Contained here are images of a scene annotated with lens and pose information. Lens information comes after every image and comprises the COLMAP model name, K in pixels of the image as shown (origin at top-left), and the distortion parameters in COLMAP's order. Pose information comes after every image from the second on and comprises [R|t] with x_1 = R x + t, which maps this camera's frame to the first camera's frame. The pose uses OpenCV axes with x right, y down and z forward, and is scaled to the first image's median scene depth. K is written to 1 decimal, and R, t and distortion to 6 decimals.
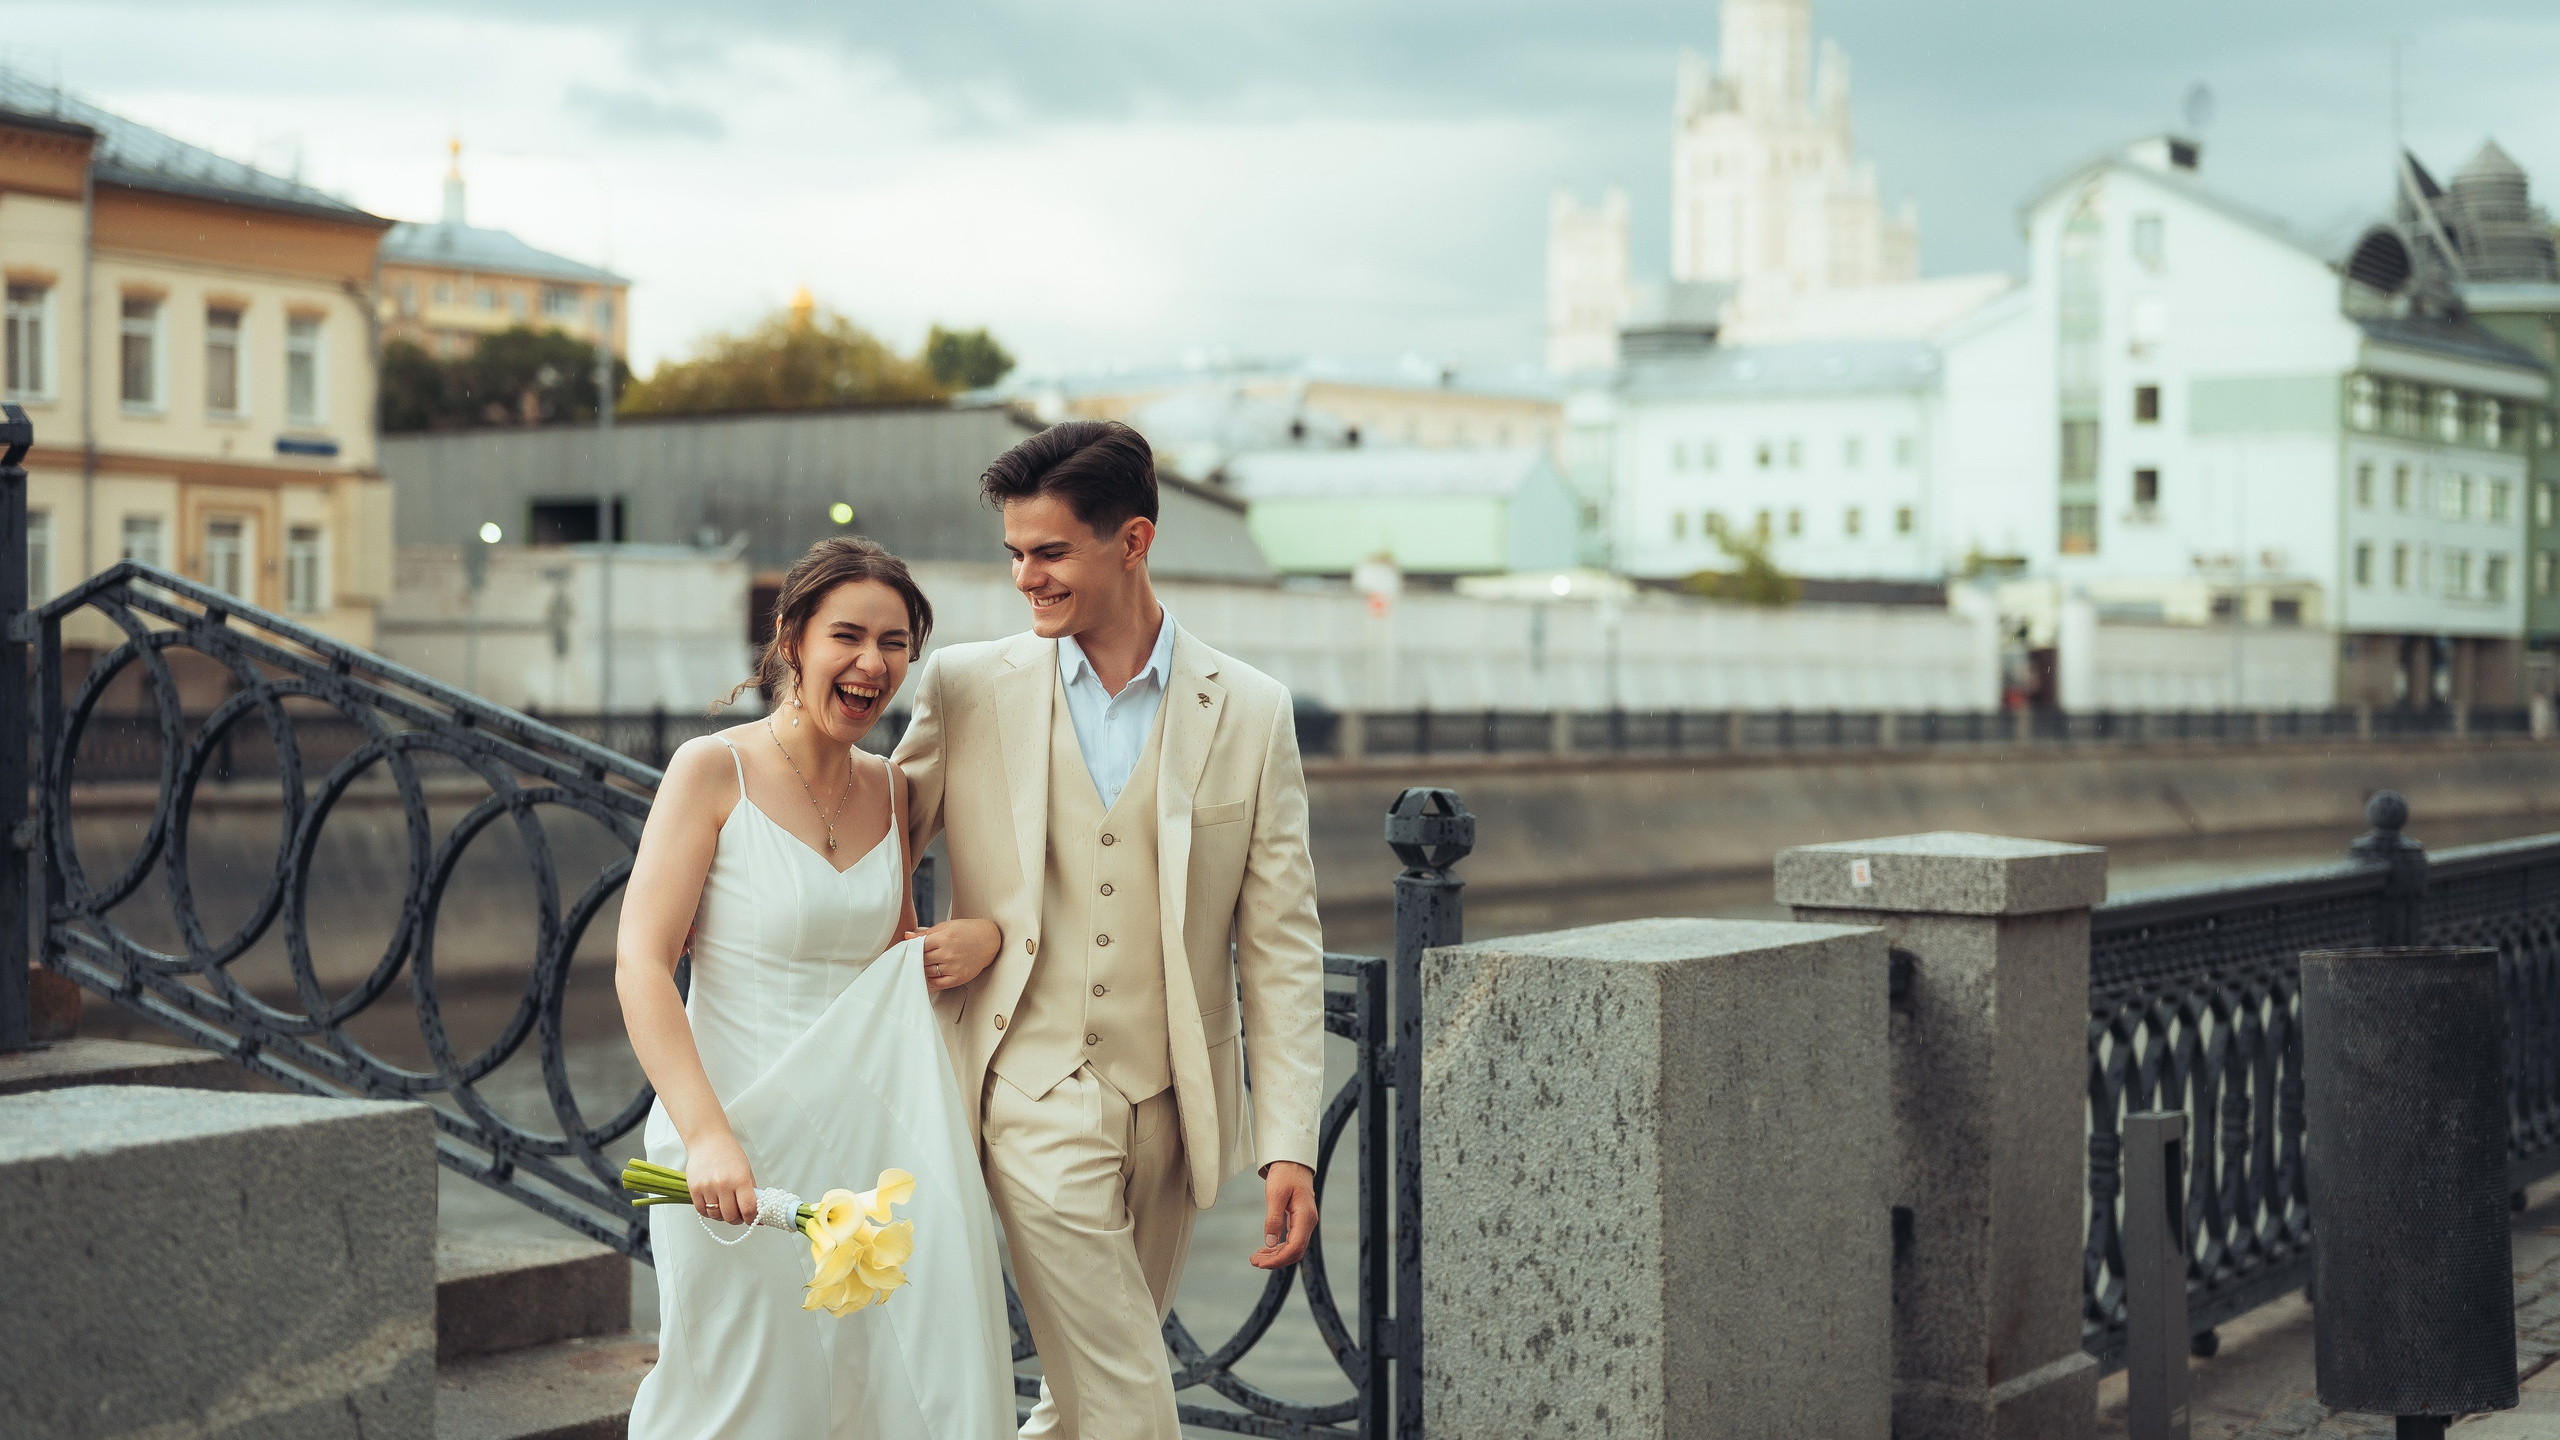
lens RADIAL K [[4228.3, 0, 1336.9], [0, 4228.3, 809.7], [0, 0, 1]] dist [-0.053494, 0.000000]
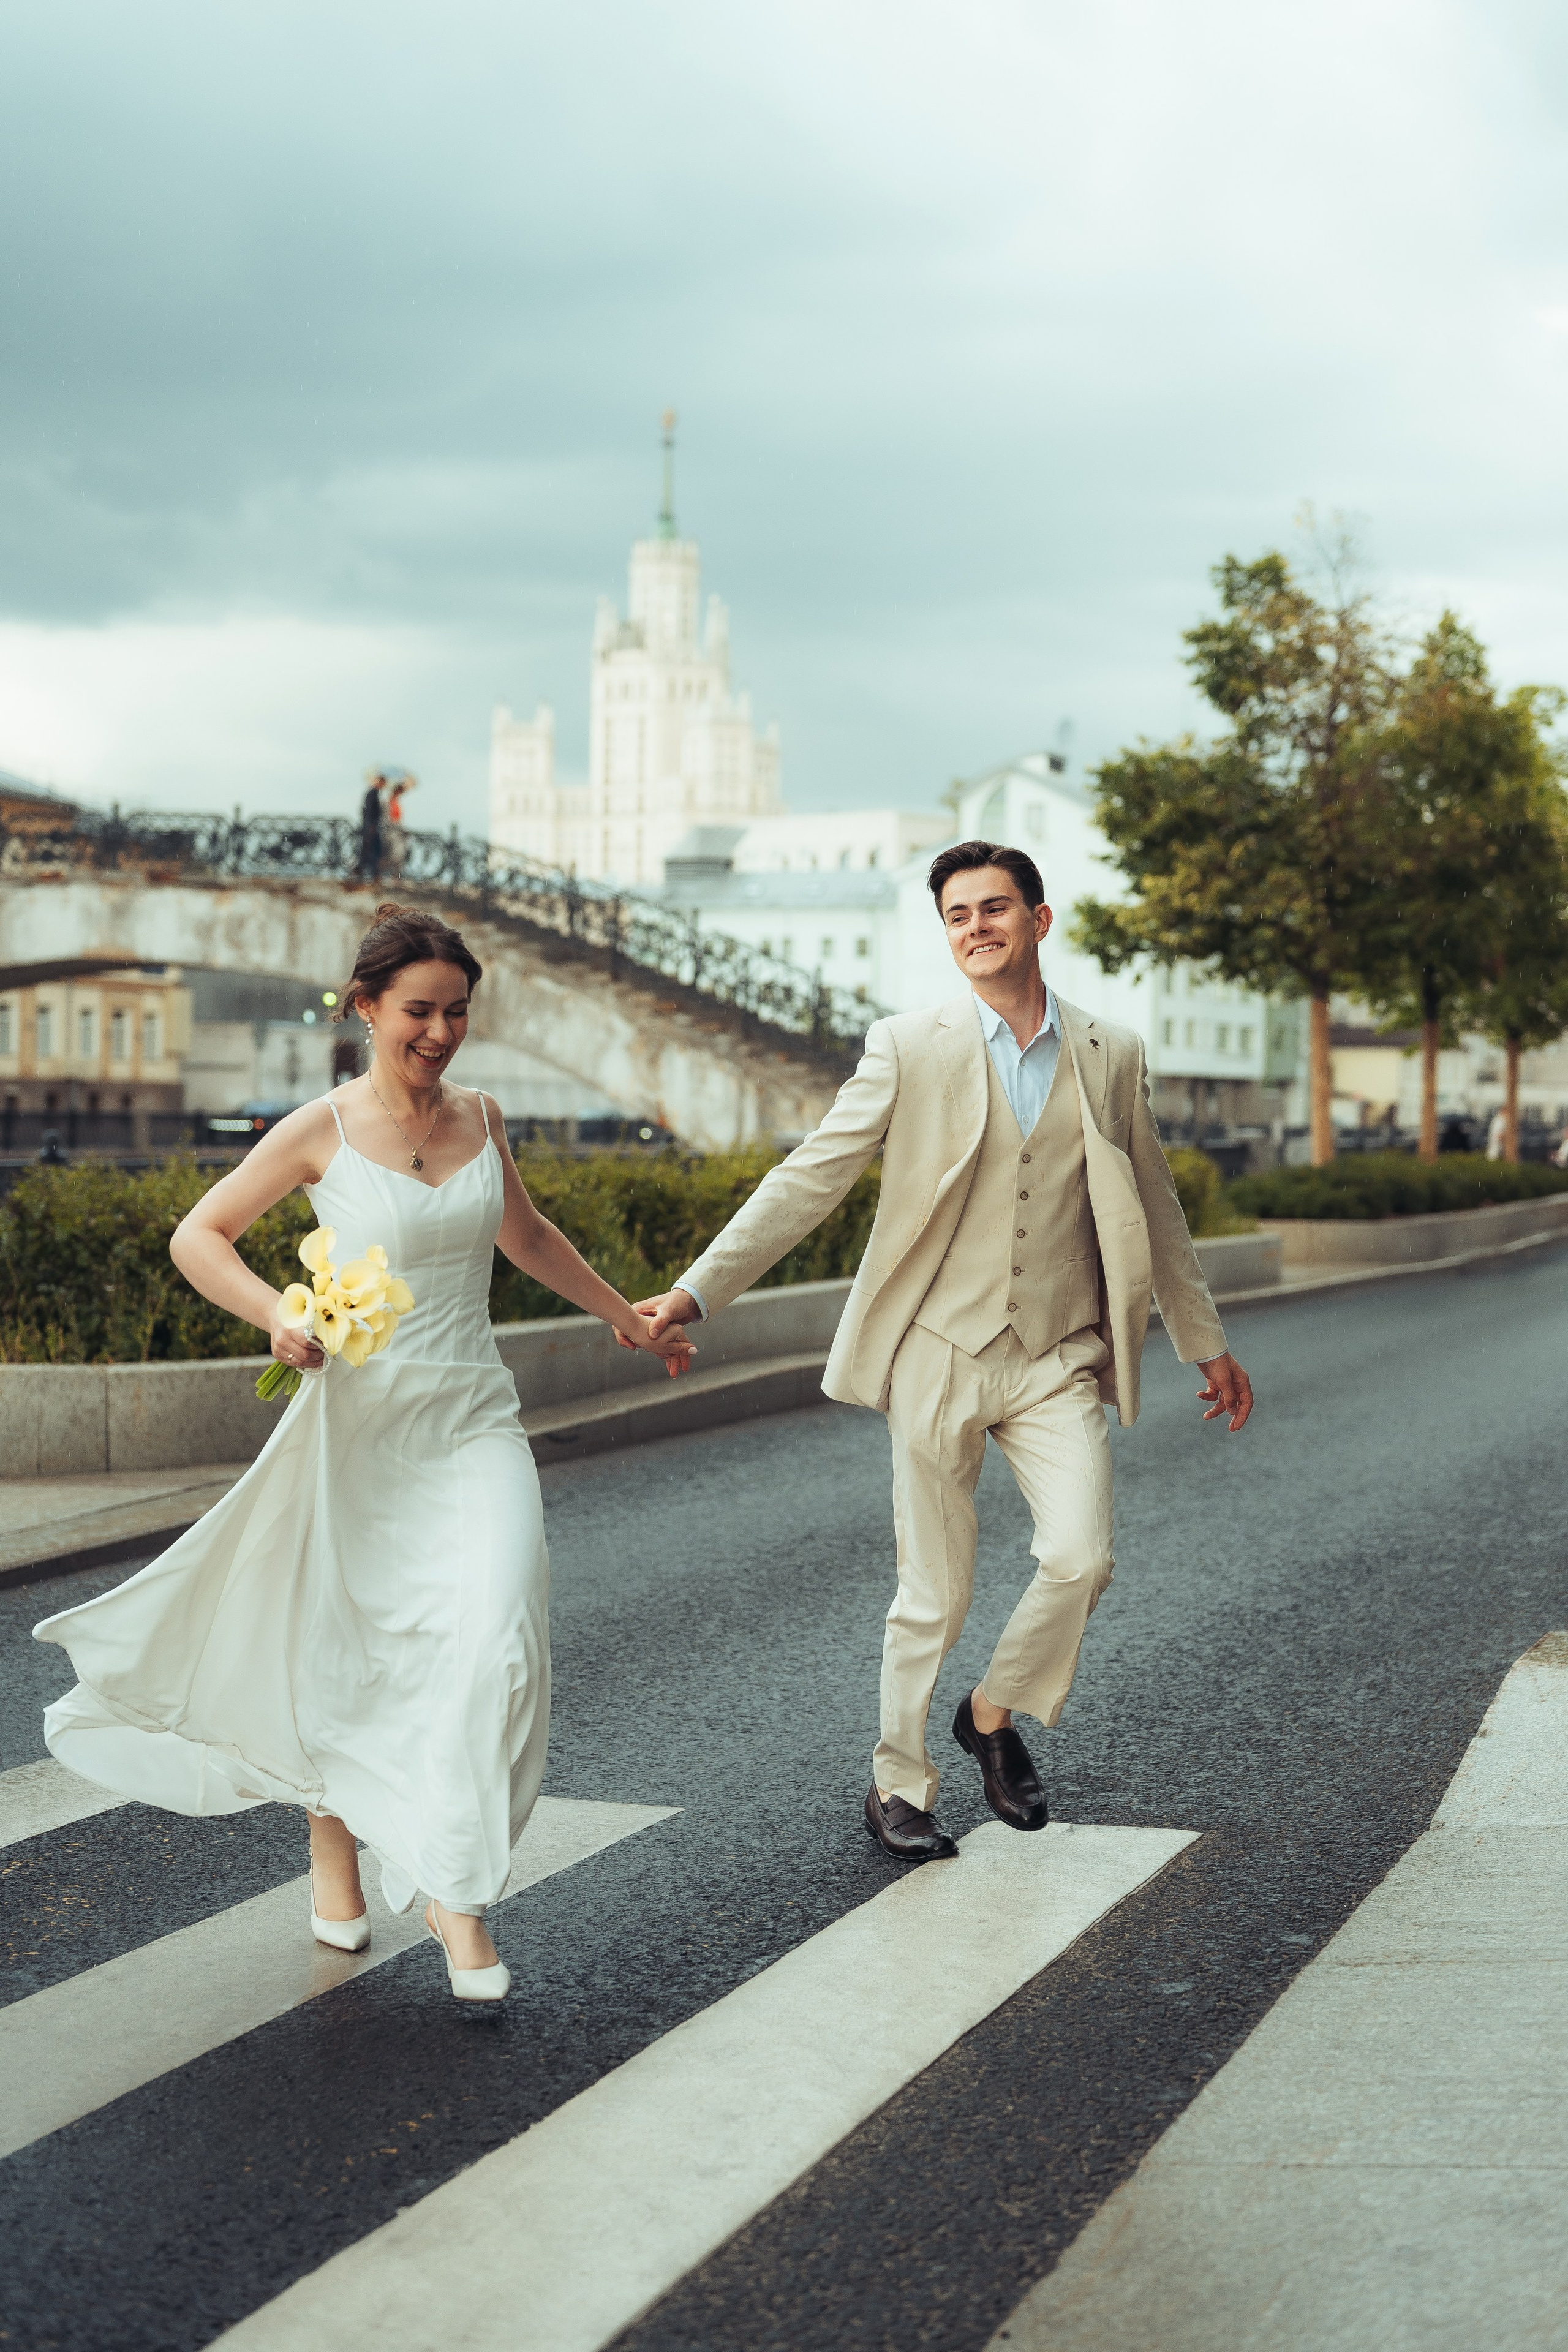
lens RADIAL K [[3618.6, 0, 818.6], [0, 3618.6, 1260.3], [0, 0, 1]] dist [-0.028306, 0.000000]
pose [[0.986096, 0.005176, 0.166099, -1.125290], [-0.007891, 0.999846, 0.015693, 0.080456], [-0.165992, -0.016786, 0.985984, -3.273027]]
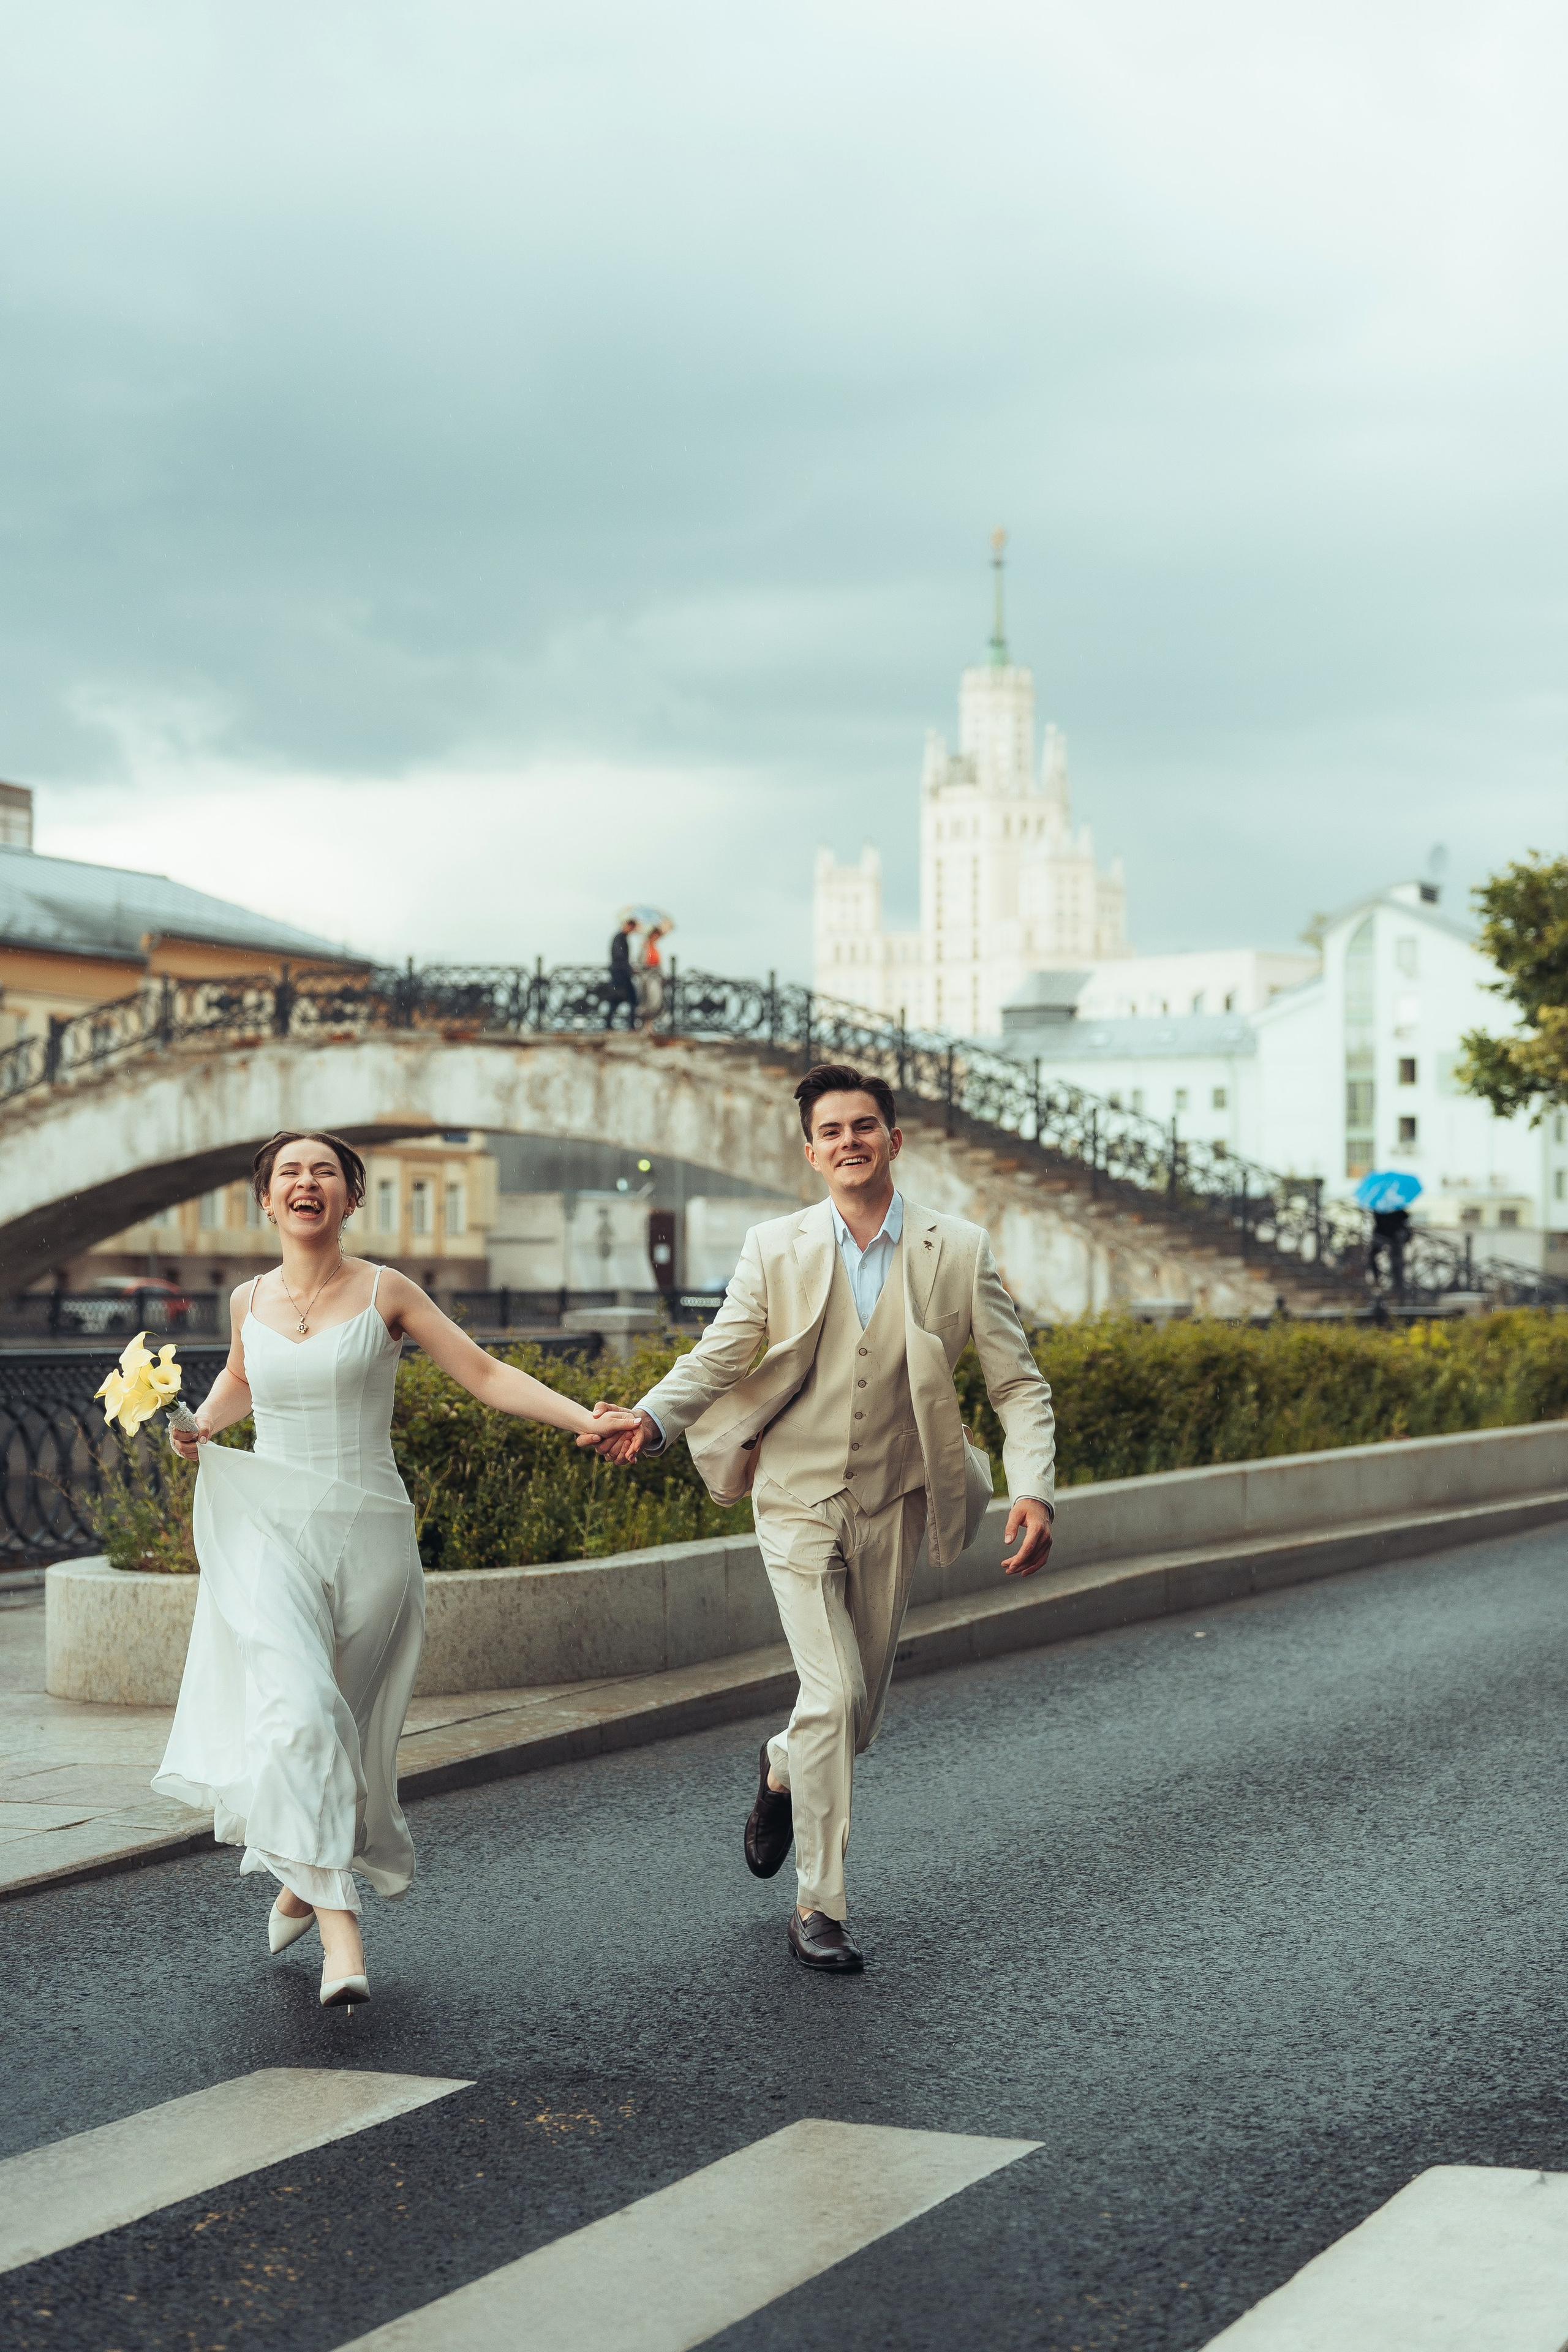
lens RADIAL K [[3907.9, 0, 760.3], [0, 3907.9, 1258.5], [0, 0, 1]] dist [-0.025179, 0.000000]
pose [[0.998123, -0.003866, 0.061118, -1.113770], [0.005779, 0.999498, -0.031142, 0.079891], [-0.060967, 0.031437, 0.997645, -3.179521]]
